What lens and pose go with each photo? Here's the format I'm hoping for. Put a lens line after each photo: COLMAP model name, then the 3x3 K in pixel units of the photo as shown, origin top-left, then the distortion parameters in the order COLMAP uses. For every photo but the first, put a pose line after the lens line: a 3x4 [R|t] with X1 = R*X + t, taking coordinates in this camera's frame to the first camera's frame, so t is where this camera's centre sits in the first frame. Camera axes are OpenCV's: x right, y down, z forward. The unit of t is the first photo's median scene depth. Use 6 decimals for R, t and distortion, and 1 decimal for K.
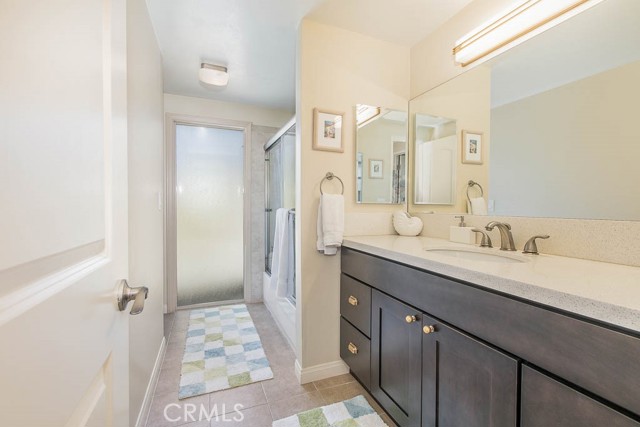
lens RADIAL K [[288.5, 0, 323.0], [0, 288.5, 210.8], [0, 0, 1]] dist [0.001114, 0.000188]
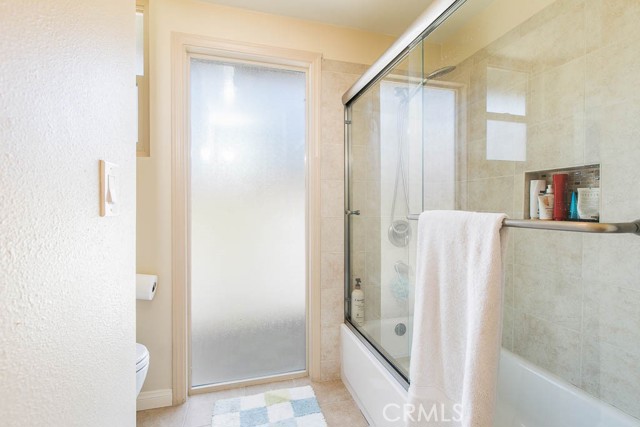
lens RADIAL K [[288.5, 0, 318.3], [0, 288.5, 212.4], [0, 0, 1]] dist [0.001114, 0.000188]
pose [[0.992419, -0.000962, -0.122901, -0.183645], [0.001693, 0.999982, 0.005839, -0.007466], [0.122893, -0.006003, 0.992402, 0.447738]]
